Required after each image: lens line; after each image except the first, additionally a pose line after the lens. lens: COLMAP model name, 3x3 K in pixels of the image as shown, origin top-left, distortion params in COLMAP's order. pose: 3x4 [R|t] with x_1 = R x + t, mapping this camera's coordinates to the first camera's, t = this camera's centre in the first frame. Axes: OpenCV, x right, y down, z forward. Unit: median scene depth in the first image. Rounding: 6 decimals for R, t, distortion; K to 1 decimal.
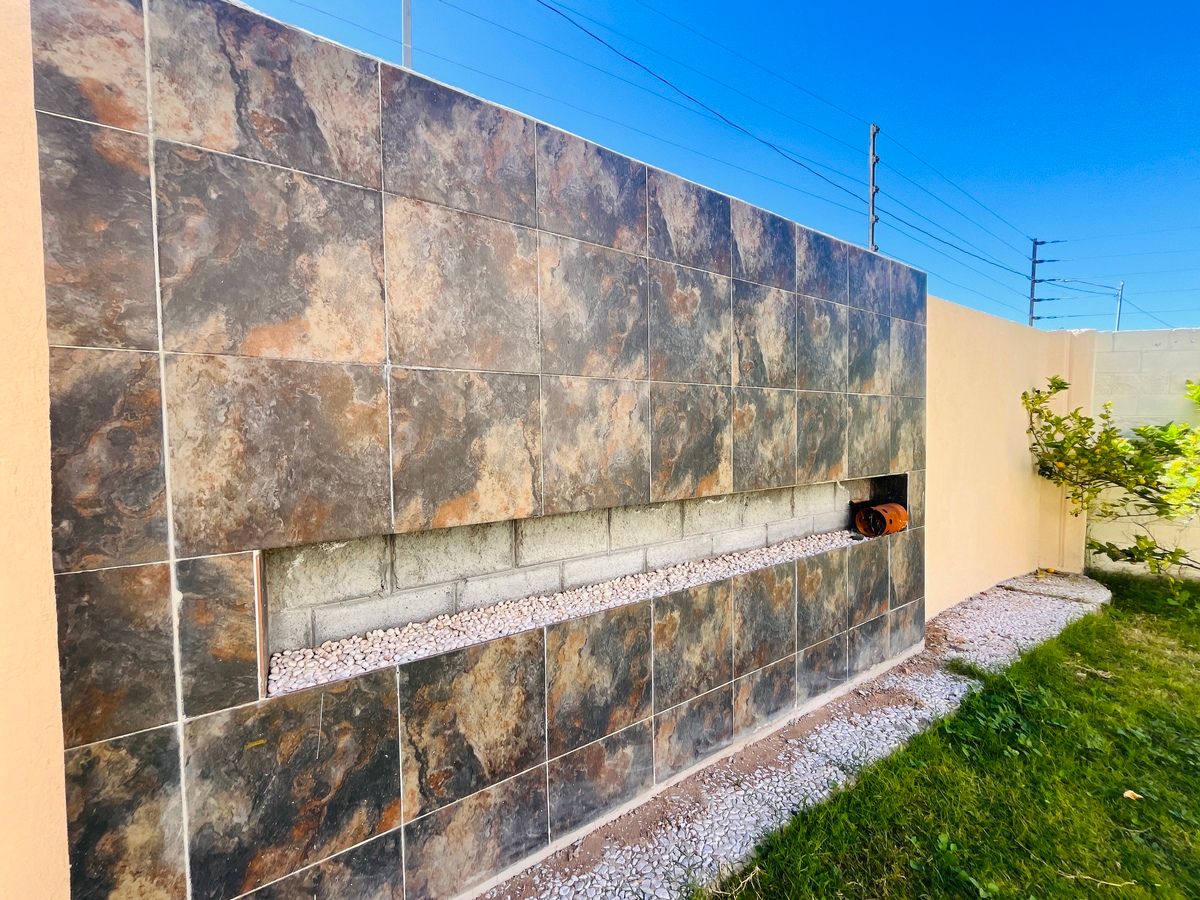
lens RADIAL K [[487.1, 0, 597.7], [0, 487.1, 447.1], [0, 0, 1]] dist [-0.001922, -0.000208]
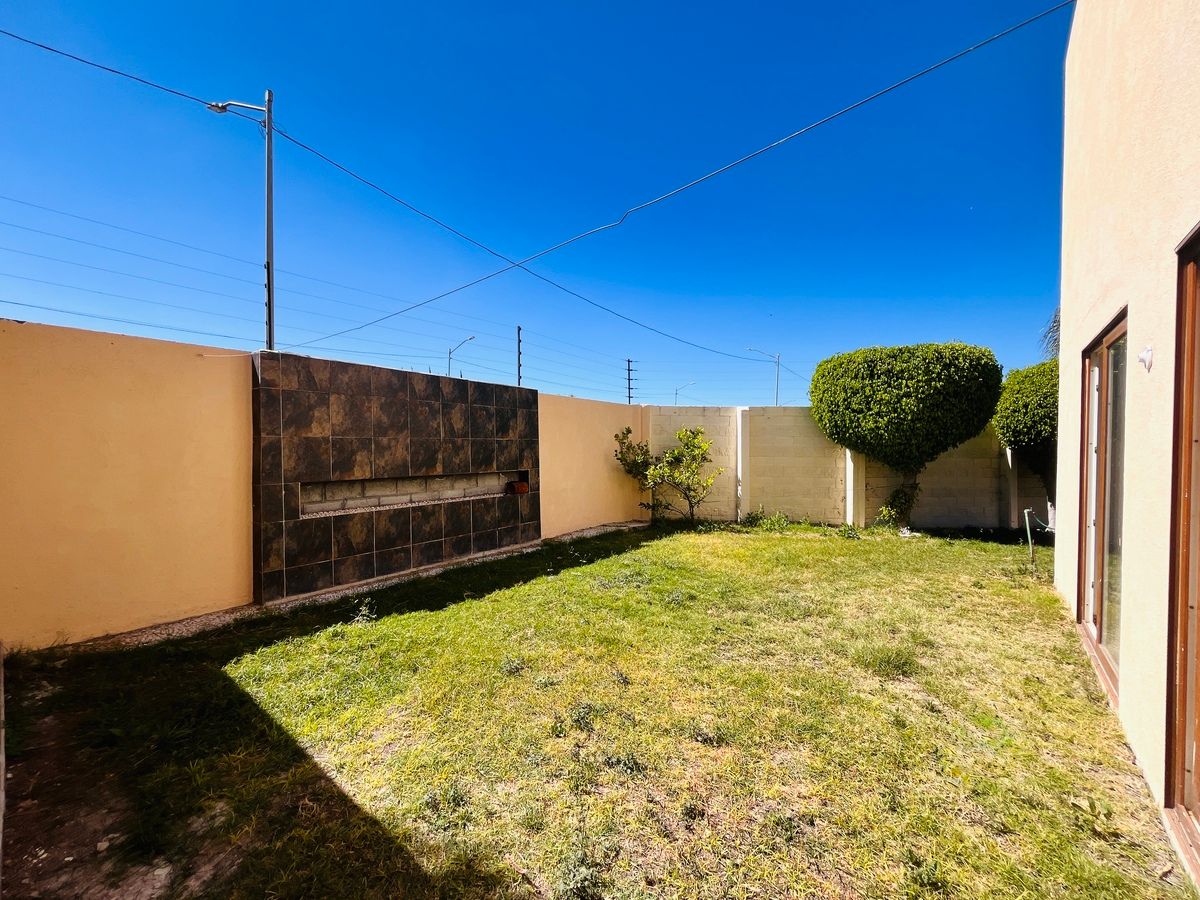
lens RADIAL K [[487.1, 0, 598.1], [0, 487.1, 450.1], [0, 0, 1]] dist [-0.001922, -0.000208]
pose [[0.935407, -0.001985, 0.353568, 0.147033], [0.015626, 0.999239, -0.035730, 0.084478], [-0.353228, 0.038947, 0.934726, -2.624732]]
